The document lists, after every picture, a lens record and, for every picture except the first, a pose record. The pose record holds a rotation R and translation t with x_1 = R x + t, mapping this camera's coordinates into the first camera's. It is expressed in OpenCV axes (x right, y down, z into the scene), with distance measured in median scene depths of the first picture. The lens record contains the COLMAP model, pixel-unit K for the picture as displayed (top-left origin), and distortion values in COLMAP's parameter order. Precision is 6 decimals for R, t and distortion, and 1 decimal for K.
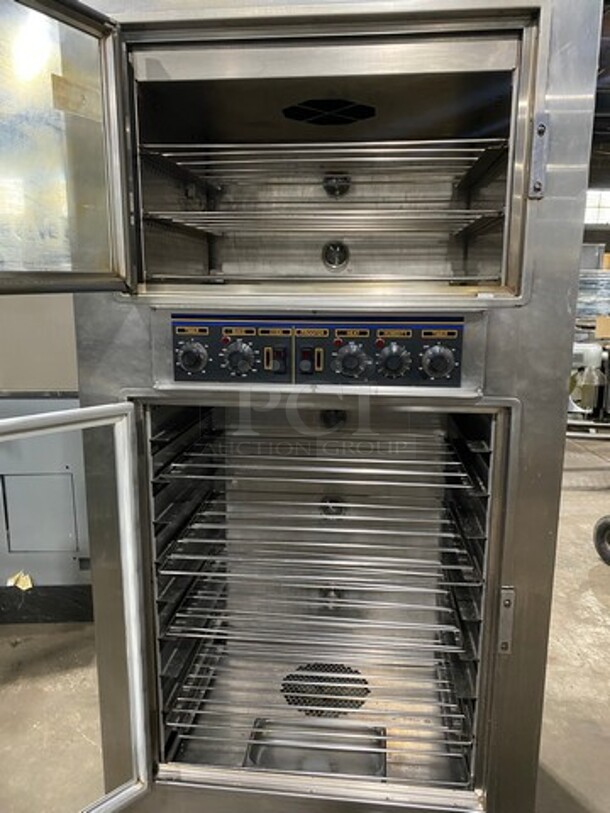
lens RADIAL K [[629.7, 0, 305.0], [0, 629.7, 406.5], [0, 0, 1]] dist [0.006698, -0.005201]
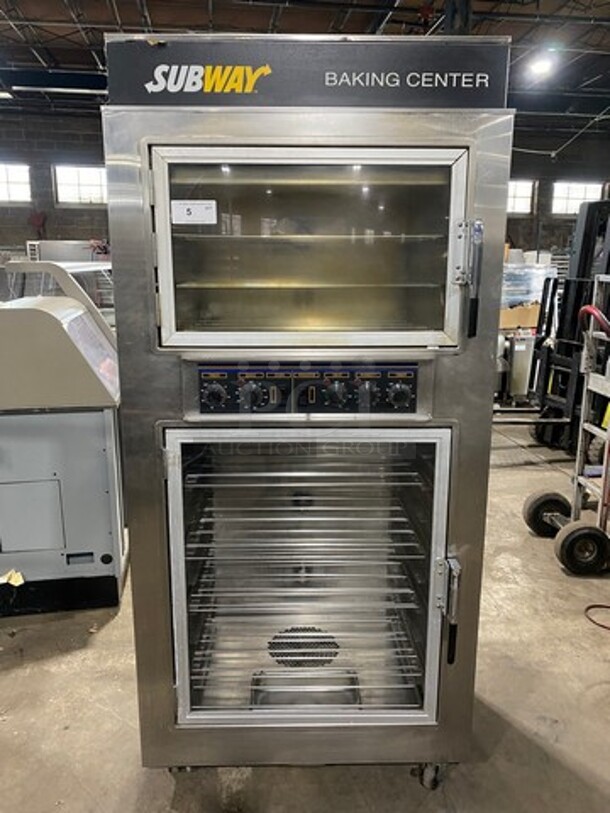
lens RADIAL K [[617.5, 0, 305.0], [0, 617.5, 406.5], [0, 0, 1]] dist [0.001988, 0.000680]
pose [[0.991276, -0.031324, 0.128028, -0.126078], [0.027940, 0.999213, 0.028149, -0.068778], [-0.128809, -0.024326, 0.991371, -0.228316]]
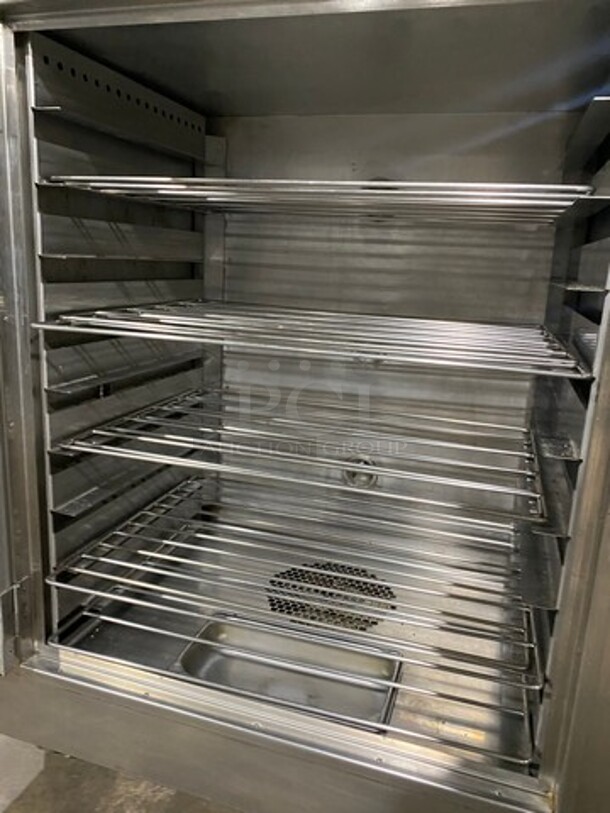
lens RADIAL K [[617.5, 0, 305.0], [0, 617.5, 406.5], [0, 0, 1]] dist [0.001988, 0.000680]
pose [[0.979524, 0.084061, -0.182938, 0.128757], [-0.078061, 0.996155, 0.039768, 0.258895], [0.185578, -0.024674, 0.982320, 0.404410]]
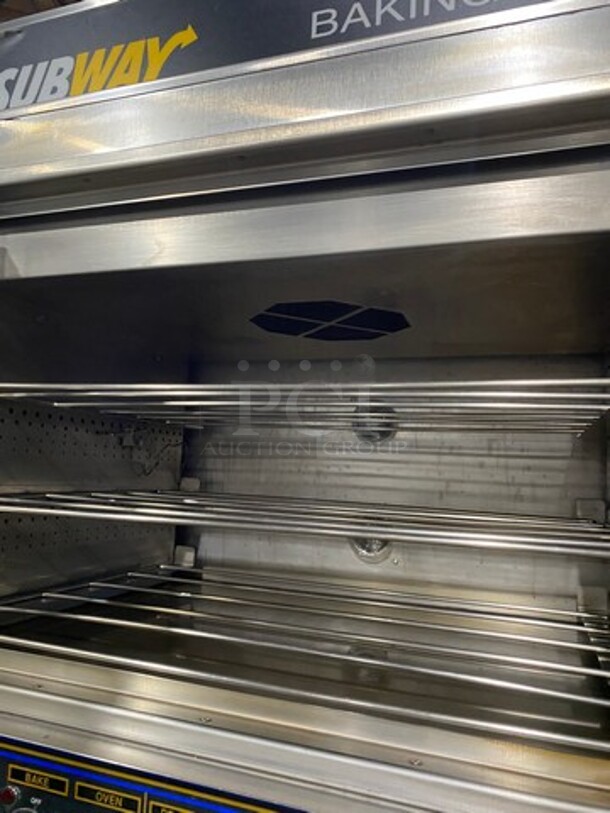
lens RADIAL K [[617.5, 0, 305.0], [0, 617.5, 406.5], [0, 0, 1]] dist [0.001988, 0.000680]
pose [[0.971906, 0.014975, -0.234894, 0.139082], [-0.083456, 0.955059, -0.284423, -0.206782], [0.220078, 0.296036, 0.929477, 0.441876]]
